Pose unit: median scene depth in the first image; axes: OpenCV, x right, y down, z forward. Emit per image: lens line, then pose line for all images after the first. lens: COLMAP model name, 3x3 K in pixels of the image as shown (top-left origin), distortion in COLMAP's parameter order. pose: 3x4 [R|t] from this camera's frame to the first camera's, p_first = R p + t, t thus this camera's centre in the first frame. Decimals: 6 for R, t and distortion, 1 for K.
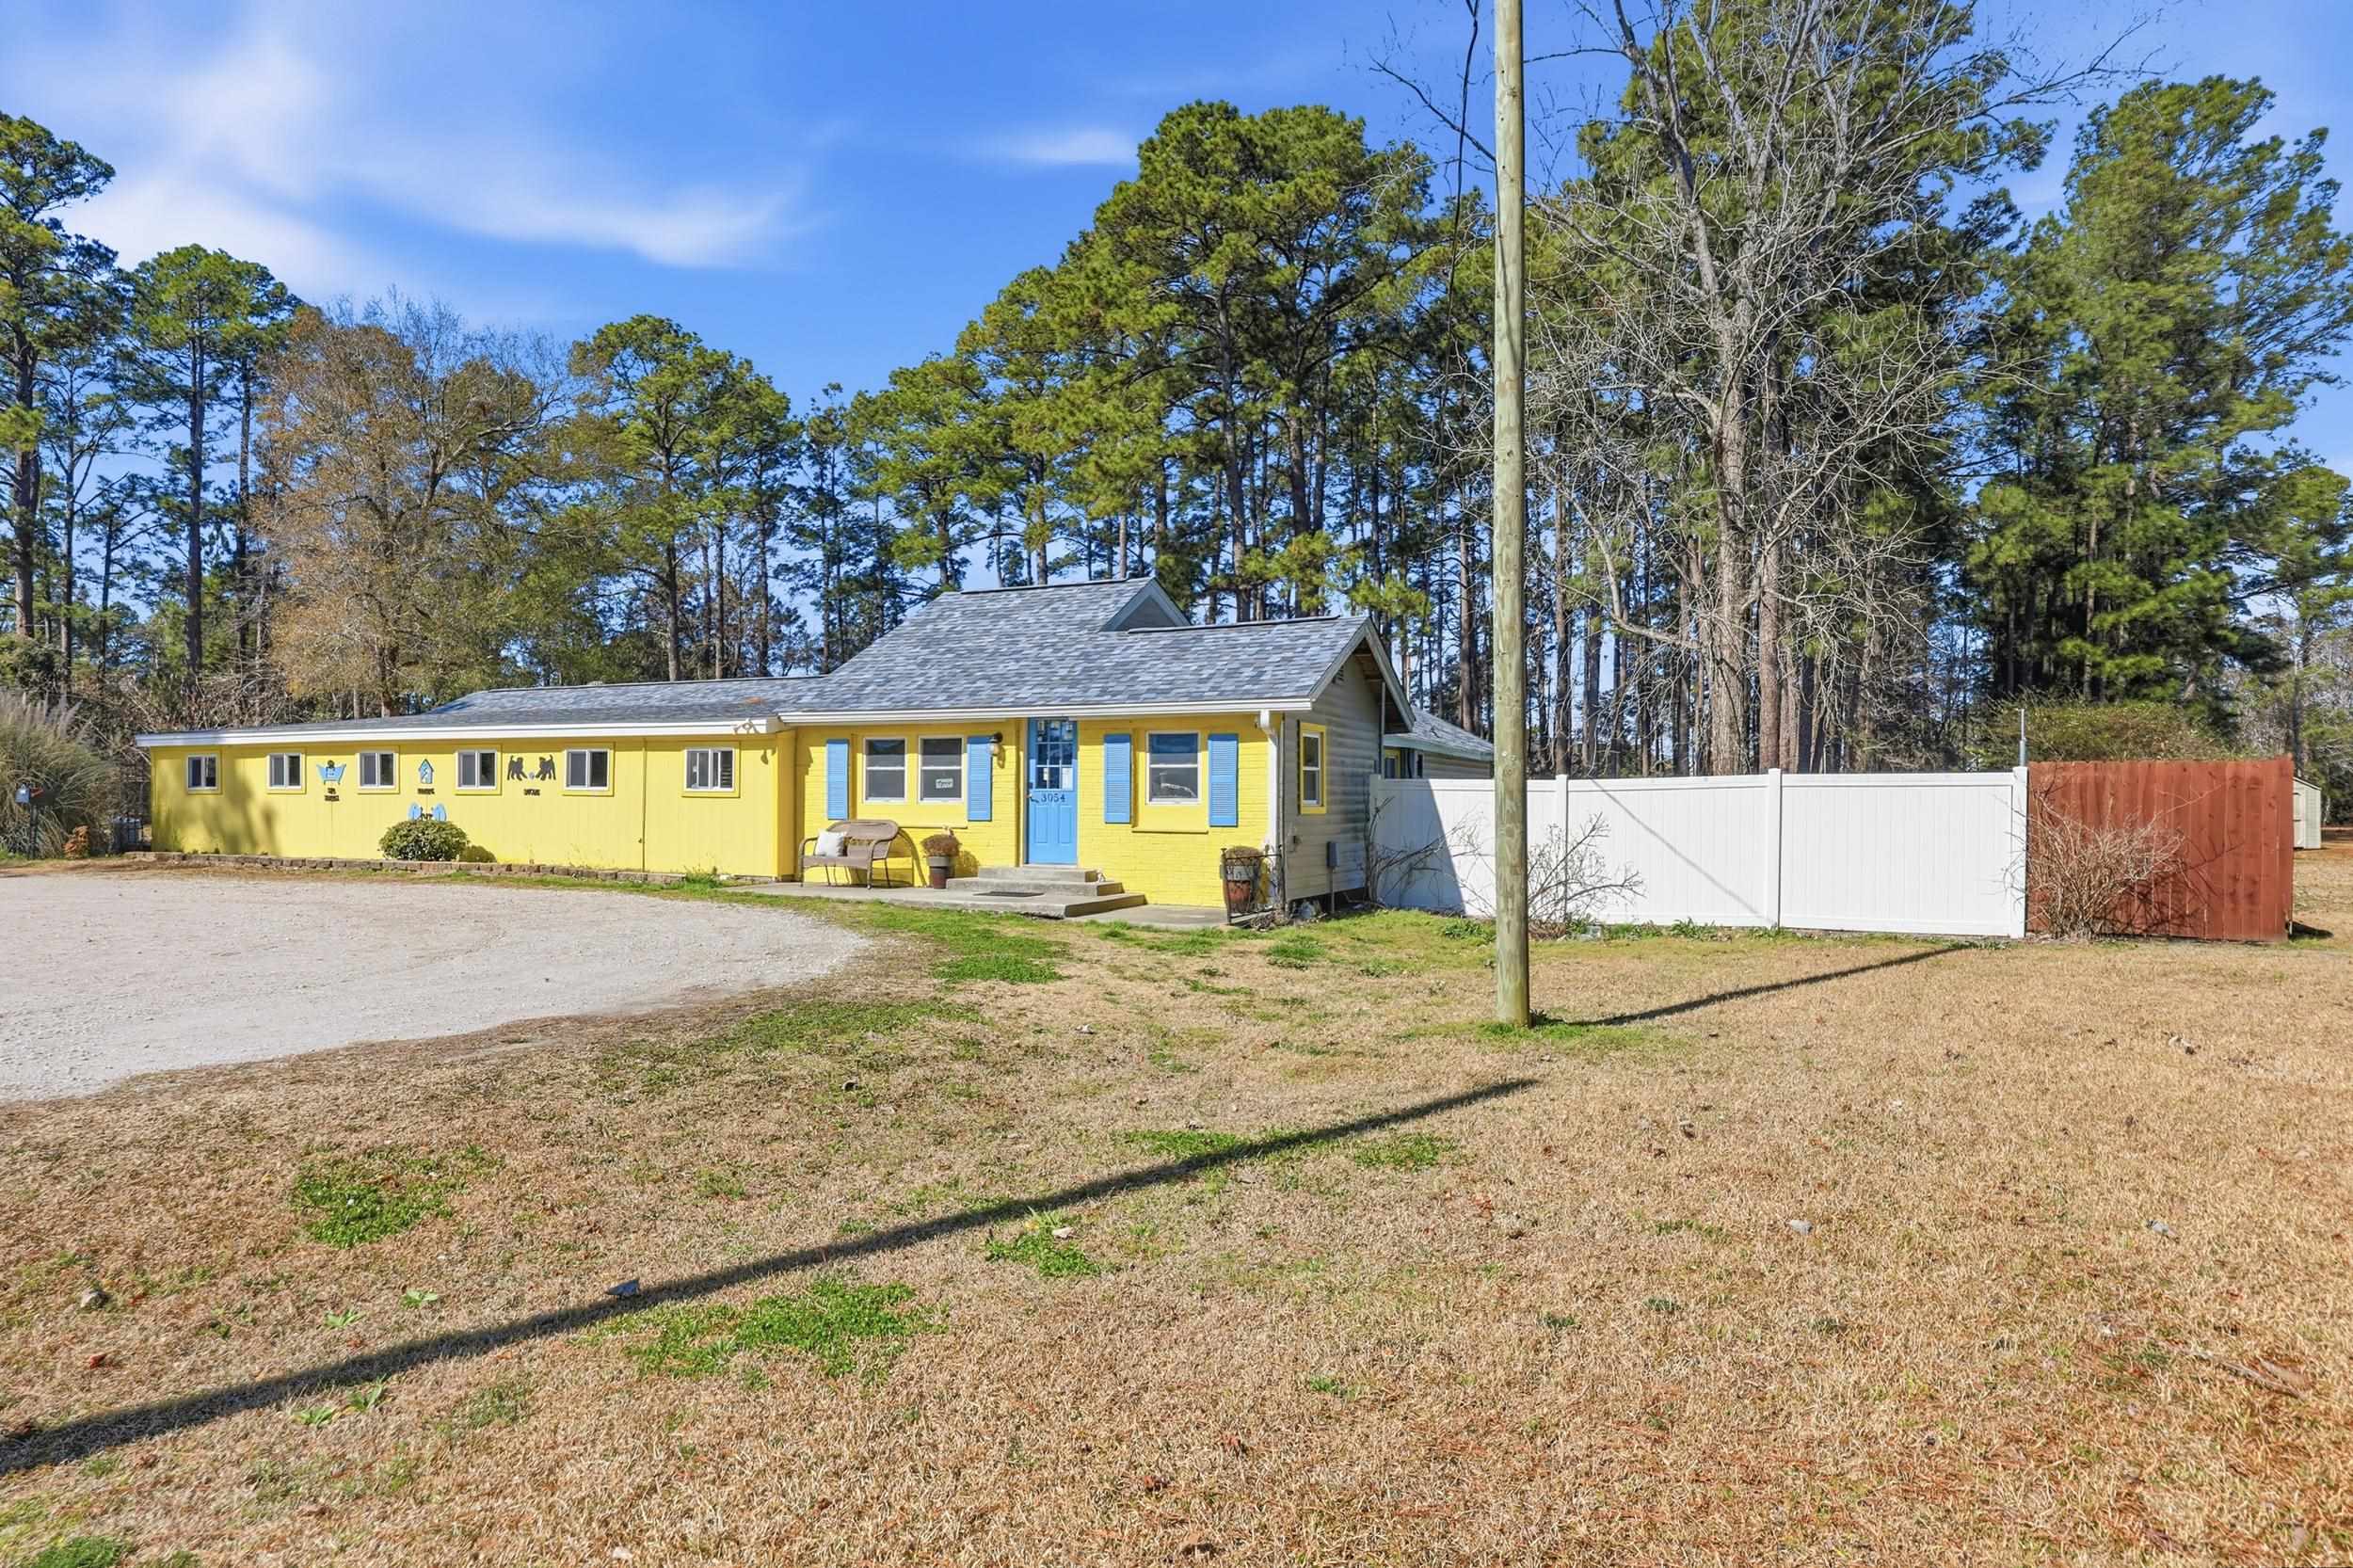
lens RADIAL K [[1078.3, 0, 1187.0], [0, 1078.3, 803.5], [0, 0, 1]] dist [0.001987, 0.000430]
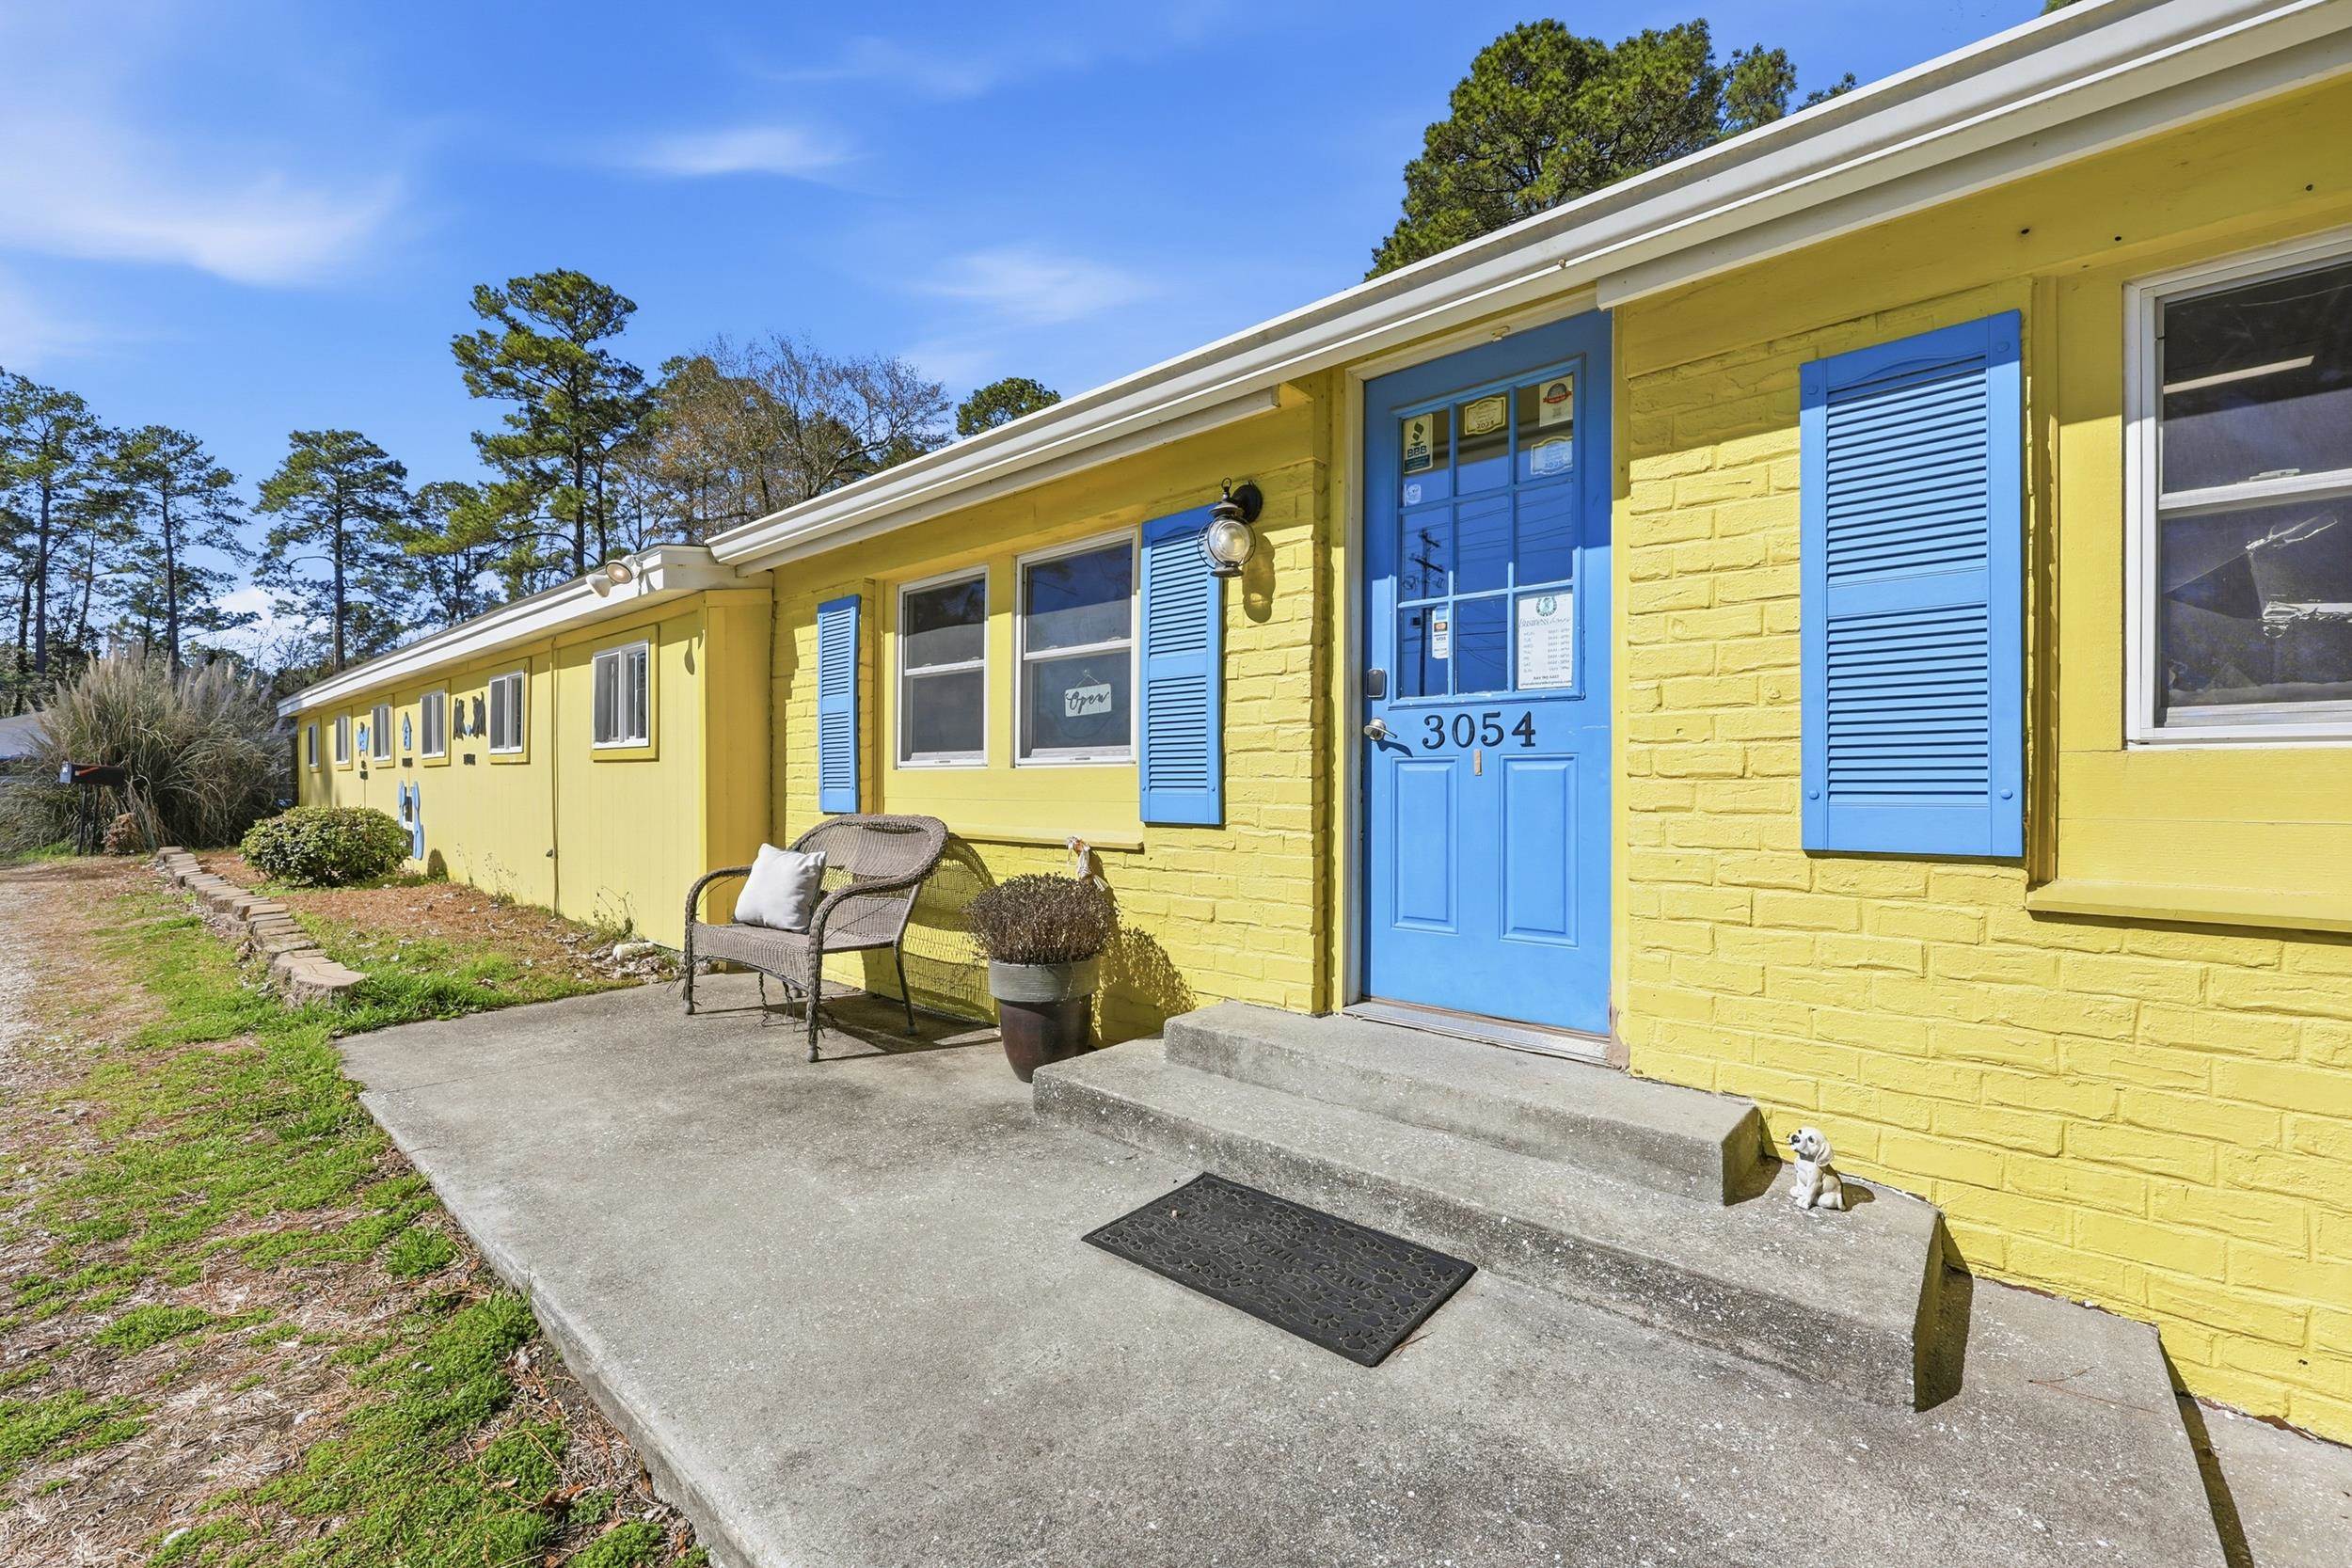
lens RADIAL K [[935.2, 0, 1176.0], [0, 935.2, 784.0], [0, 0, 1]] dist [0.002427, 0.000183]
pose [[0.951541, -0.002712, -0.307509, -0.116034], [0.001362, 0.999988, -0.004605, 0.006209], [0.307518, 0.003963, 0.951534, 0.740364]]
